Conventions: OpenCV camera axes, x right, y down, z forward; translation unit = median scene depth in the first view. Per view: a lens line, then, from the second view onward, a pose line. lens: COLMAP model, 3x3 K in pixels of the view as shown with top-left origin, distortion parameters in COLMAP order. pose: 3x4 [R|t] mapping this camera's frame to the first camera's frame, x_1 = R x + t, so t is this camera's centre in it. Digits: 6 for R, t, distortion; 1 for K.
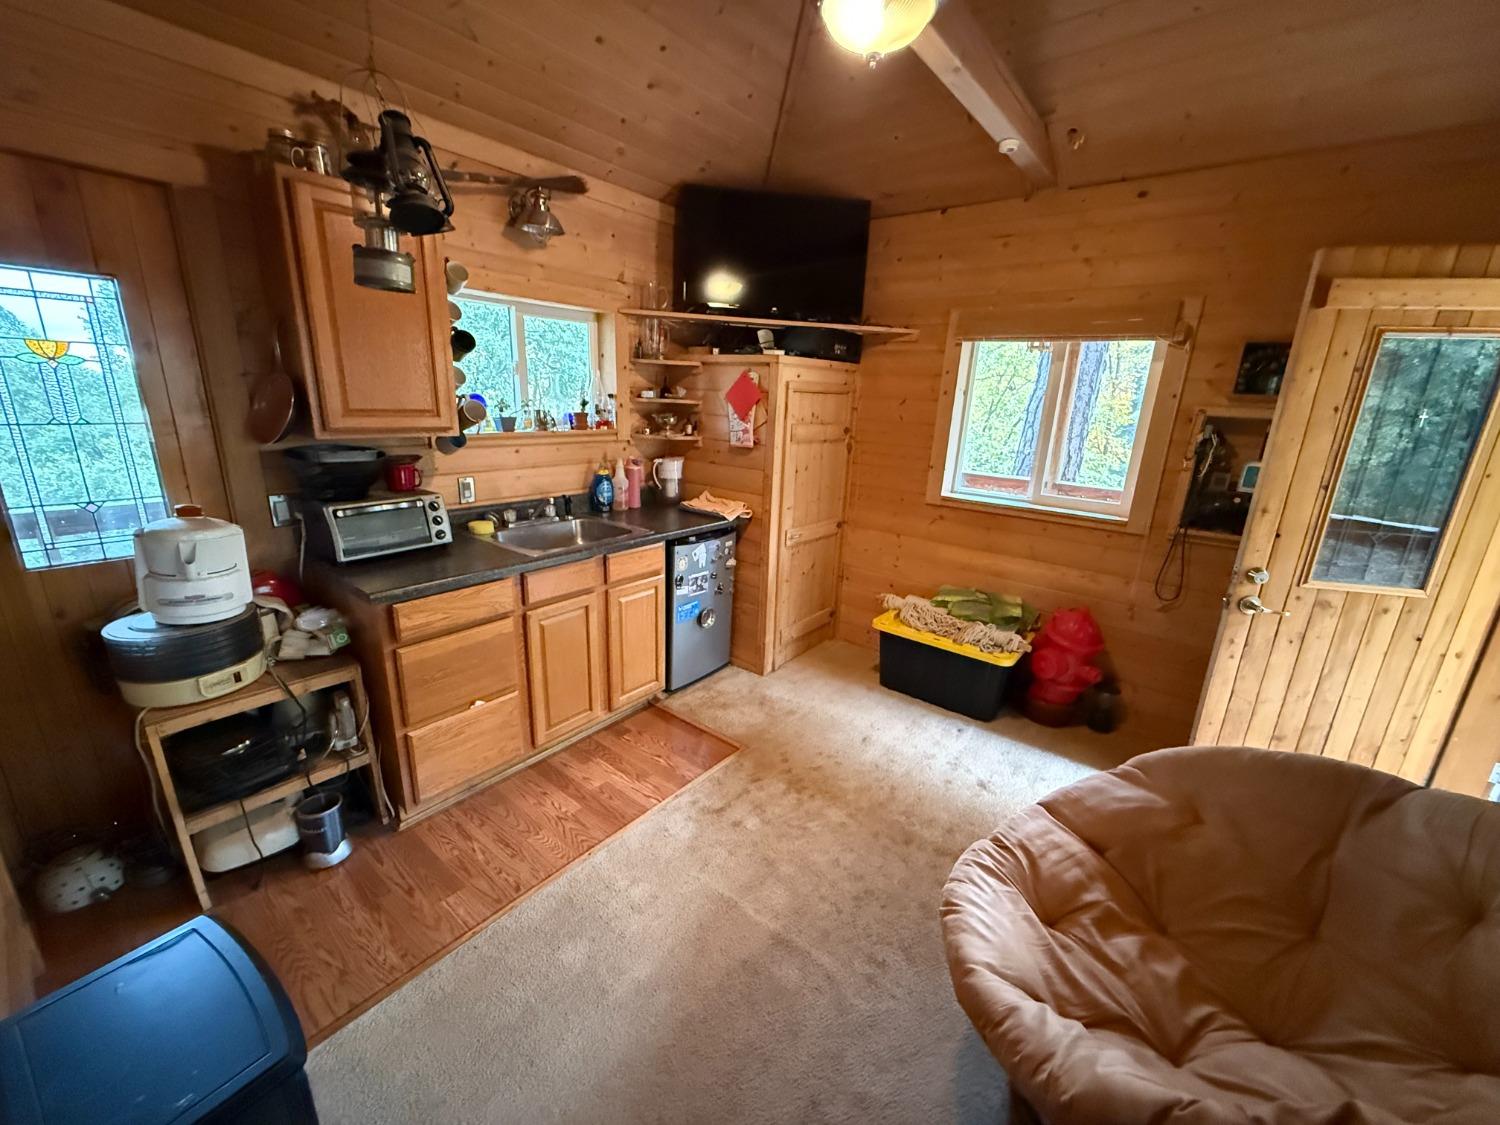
lens RADIAL K [[596.5, 0, 746.4], [0, 596.5, 563.9], [0, 0, 1]] dist [-0.003334, -0.000699]
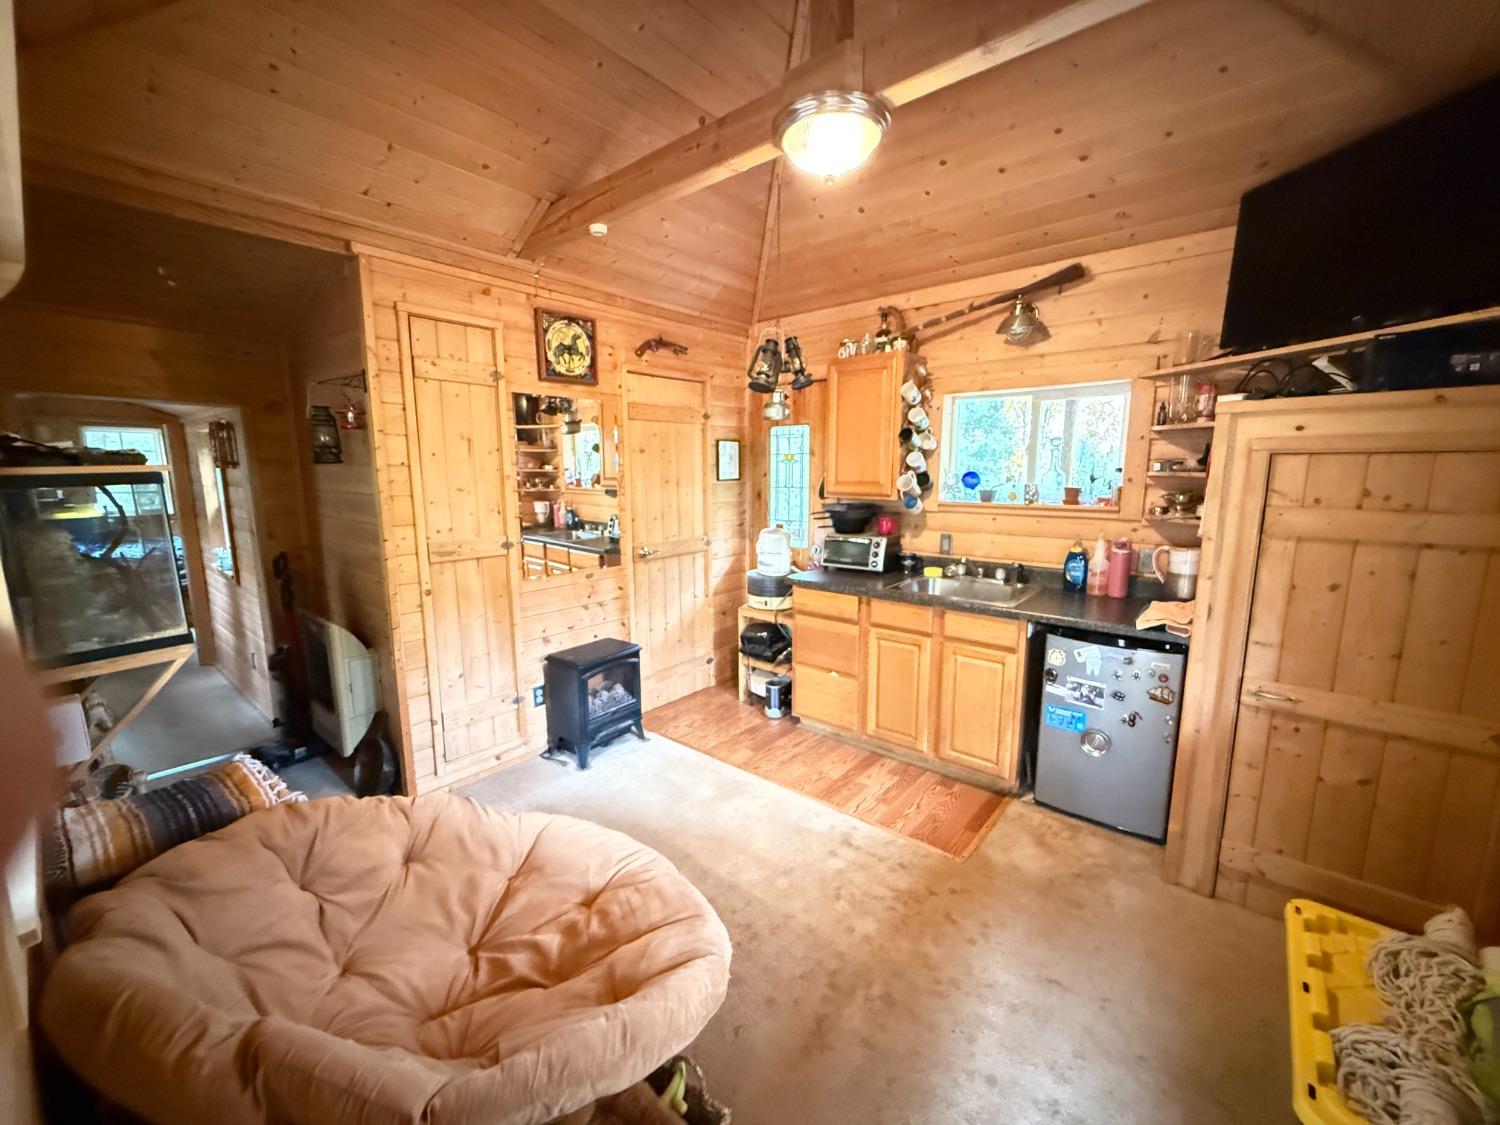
lens RADIAL K [[596.5, 0, 745.3], [0, 596.5, 563.0], [0, 0, 1]] dist [-0.003334, -0.000699]
pose [[-0.032048, 0.123519, -0.991825, 0.744174], [-0.268122, 0.954900, 0.127584, -0.119615], [0.962852, 0.270018, 0.002515, 0.528343]]
